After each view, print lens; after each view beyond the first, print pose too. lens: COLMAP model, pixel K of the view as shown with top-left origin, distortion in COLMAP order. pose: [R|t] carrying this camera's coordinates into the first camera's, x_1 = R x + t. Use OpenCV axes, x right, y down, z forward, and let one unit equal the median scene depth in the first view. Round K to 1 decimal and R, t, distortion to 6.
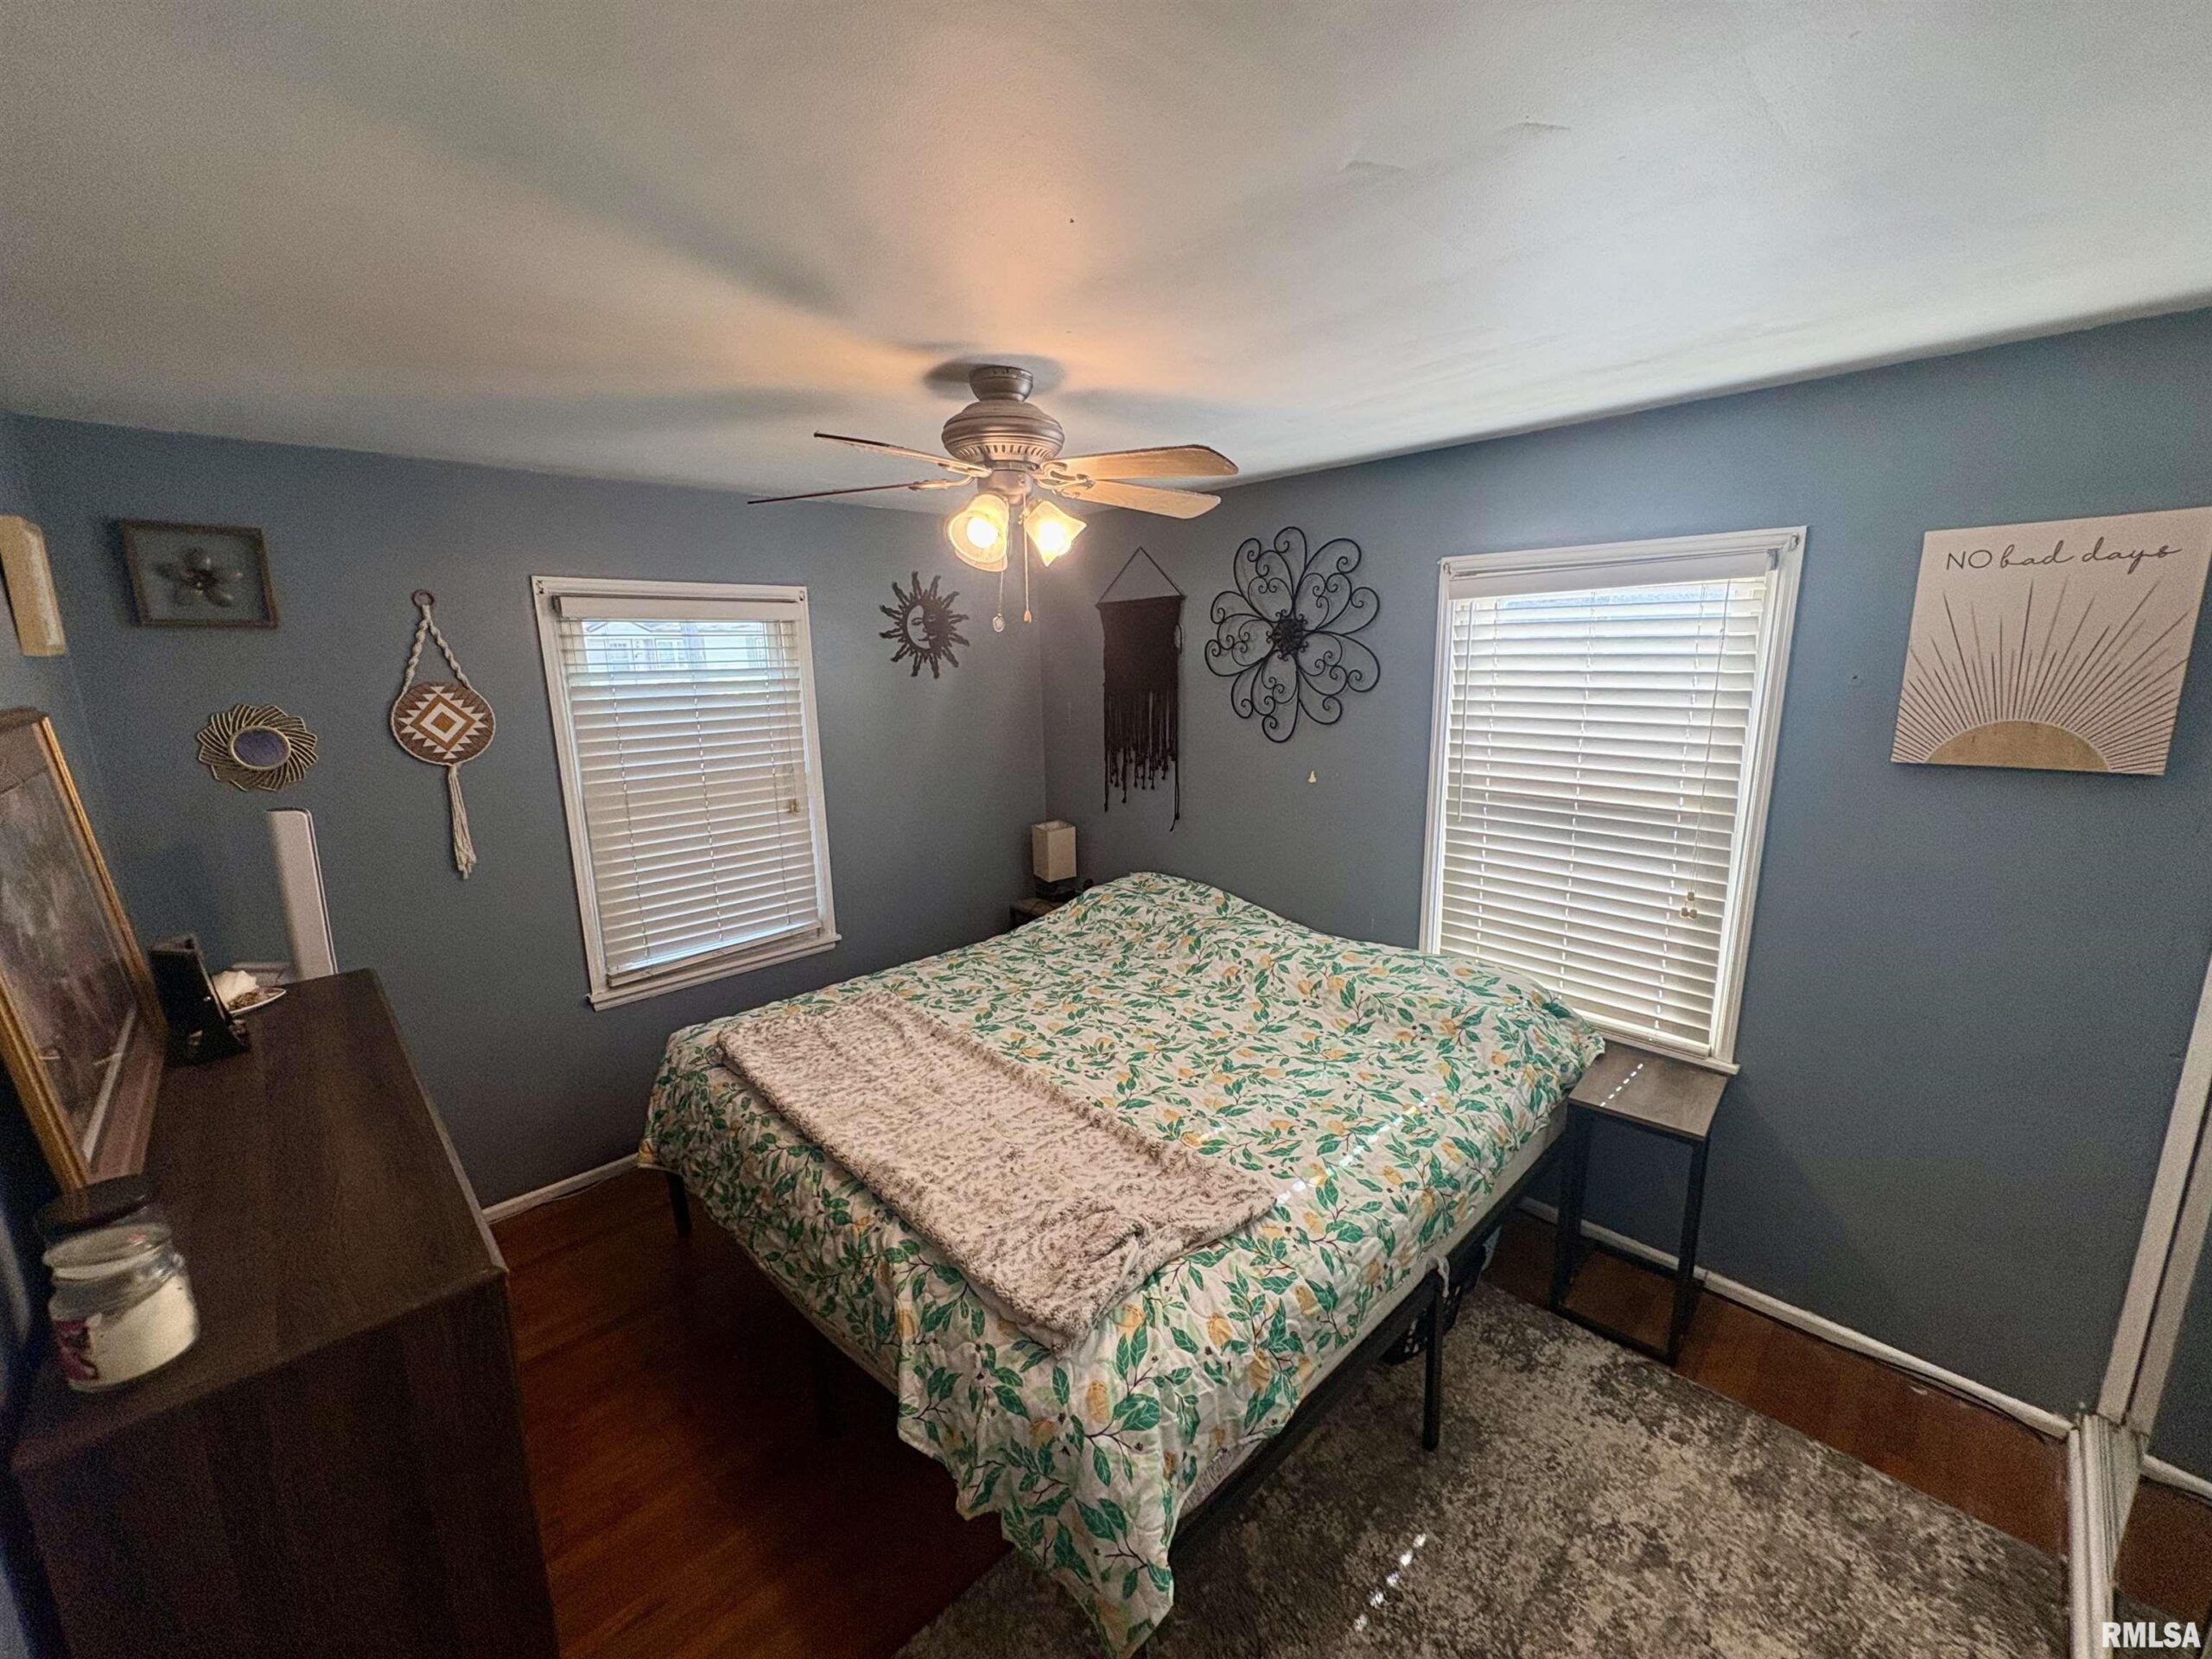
lens RADIAL K [[884.0, 0, 1108.0], [0, 884.0, 826.2], [0, 0, 1]] dist [0.000085, 0.000327]
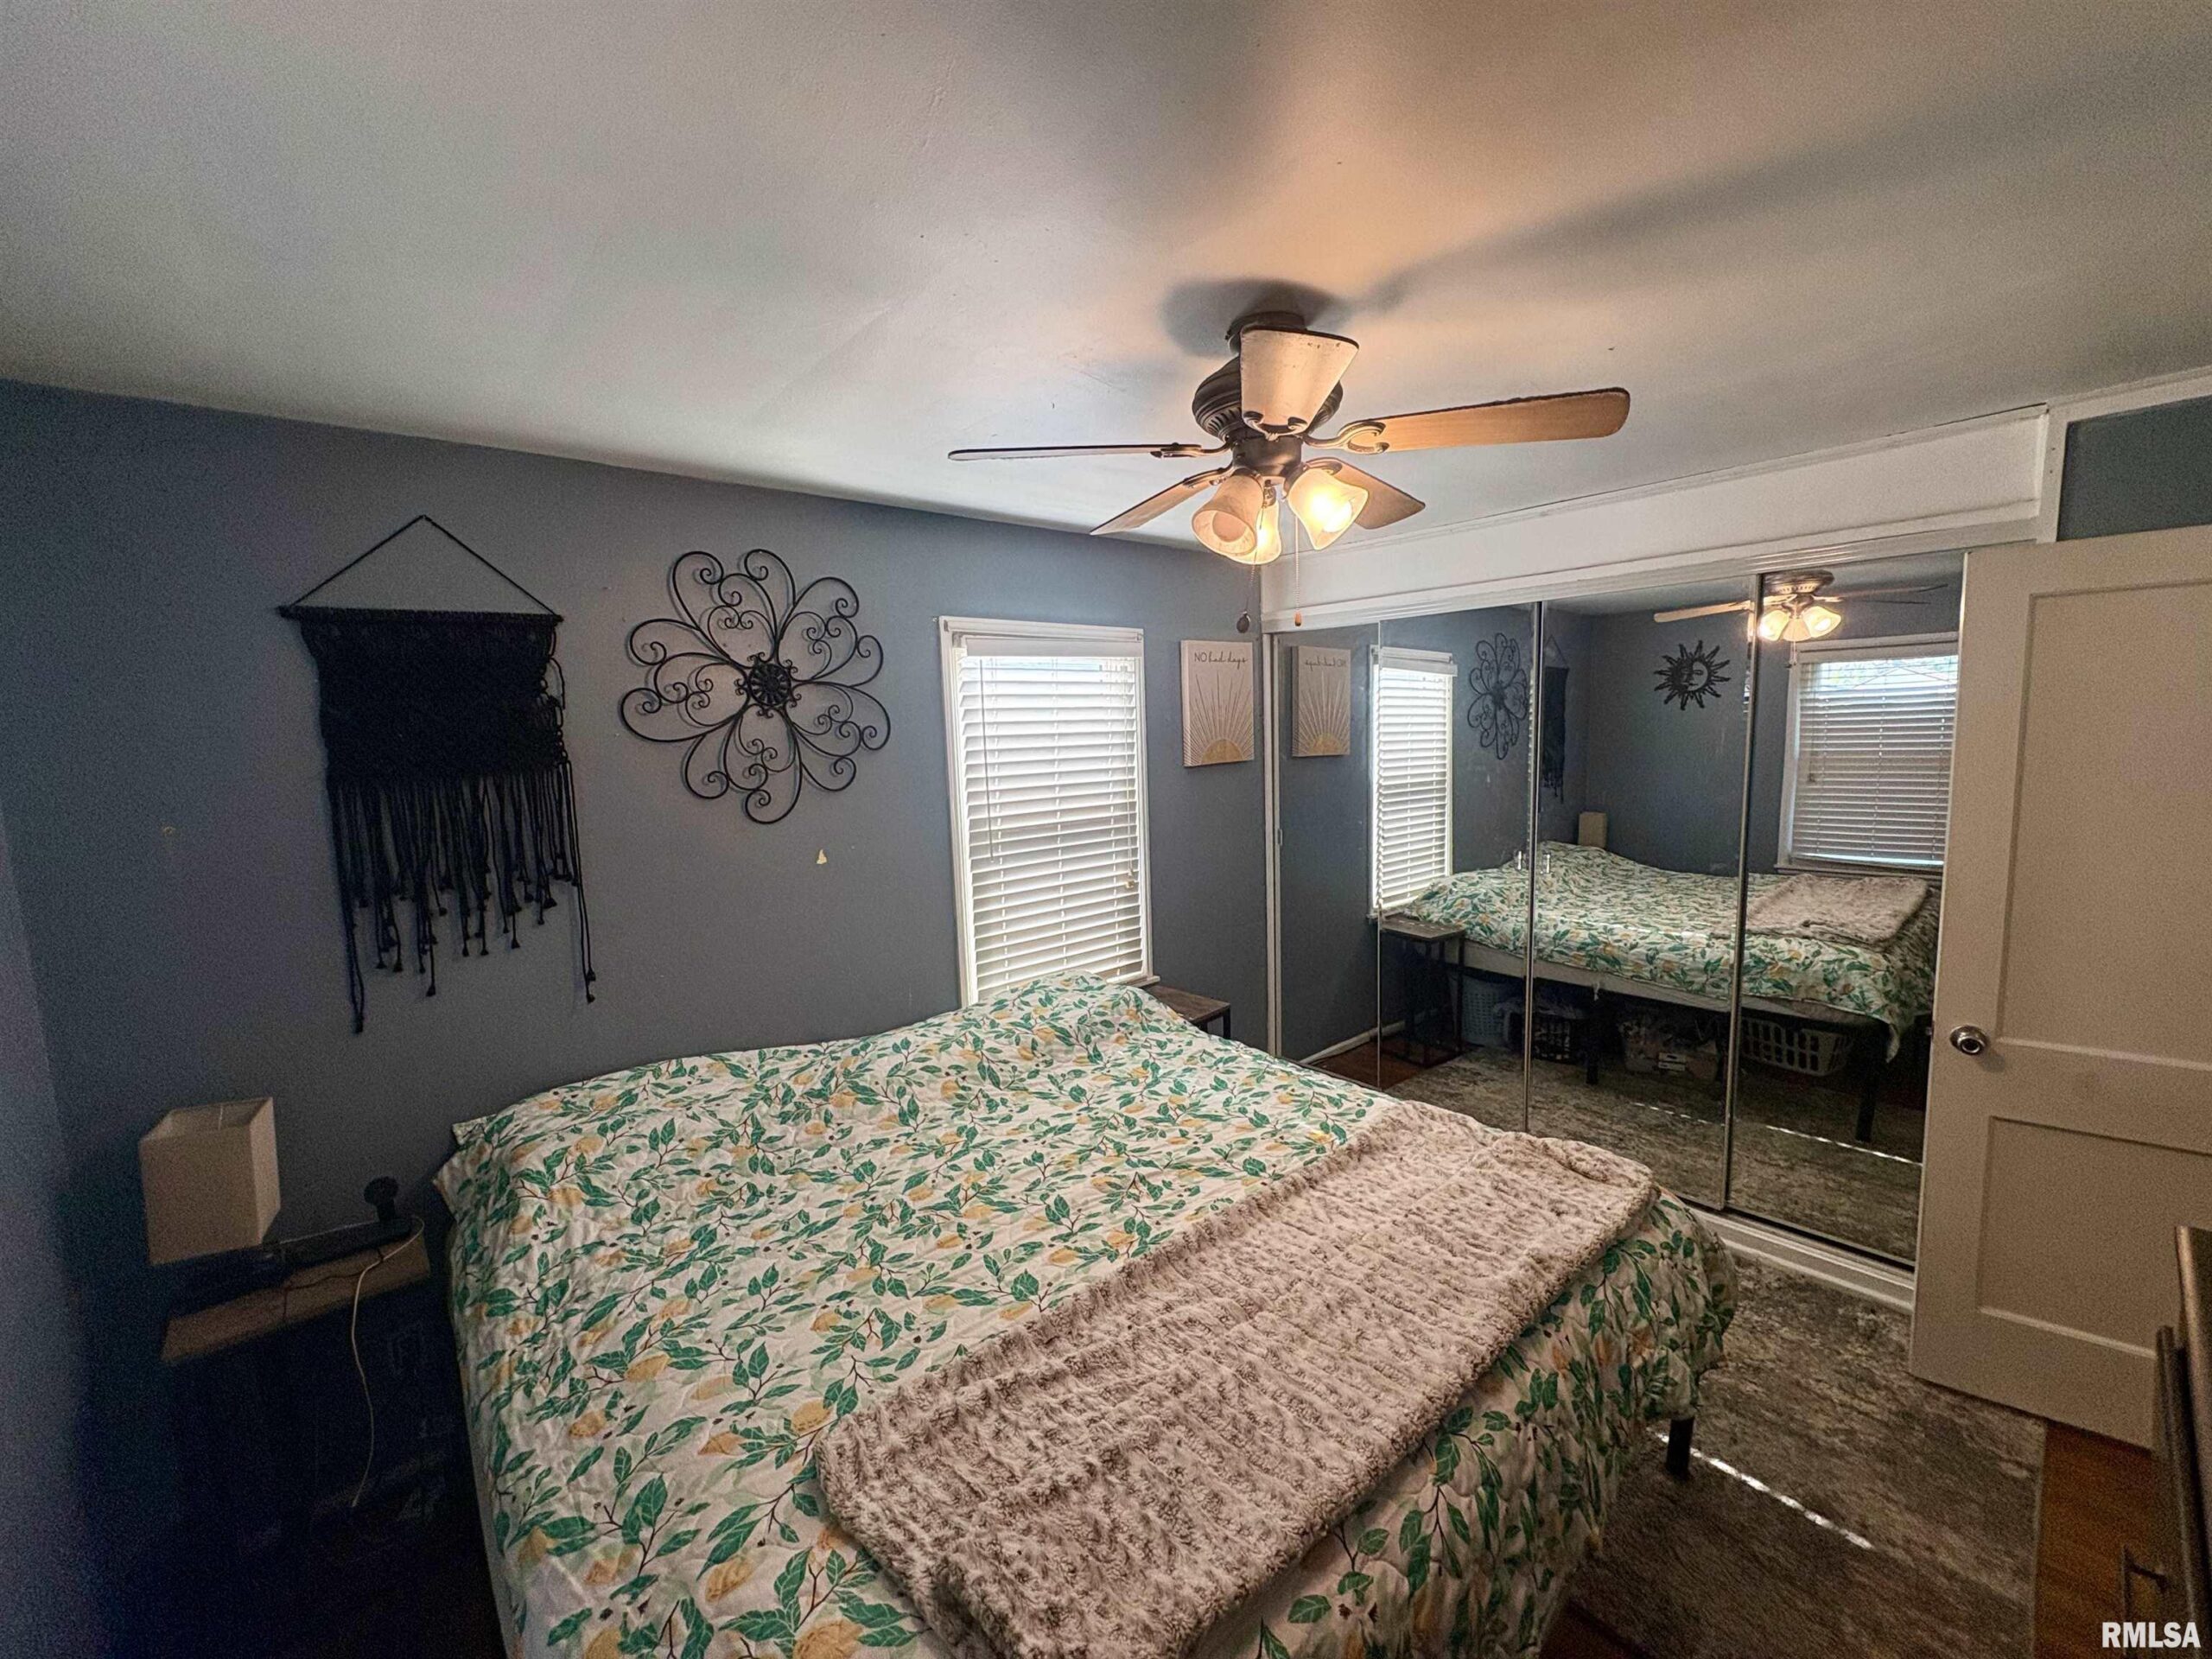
lens RADIAL K [[884.0, 0, 1106.4], [0, 884.0, 827.8], [0, 0, 1]] dist [0.000085, 0.000327]
pose [[0.046009, -0.100247, 0.993898, -0.625587], [0.231203, 0.969005, 0.087033, -0.101445], [-0.971817, 0.225788, 0.067760, 0.748647]]
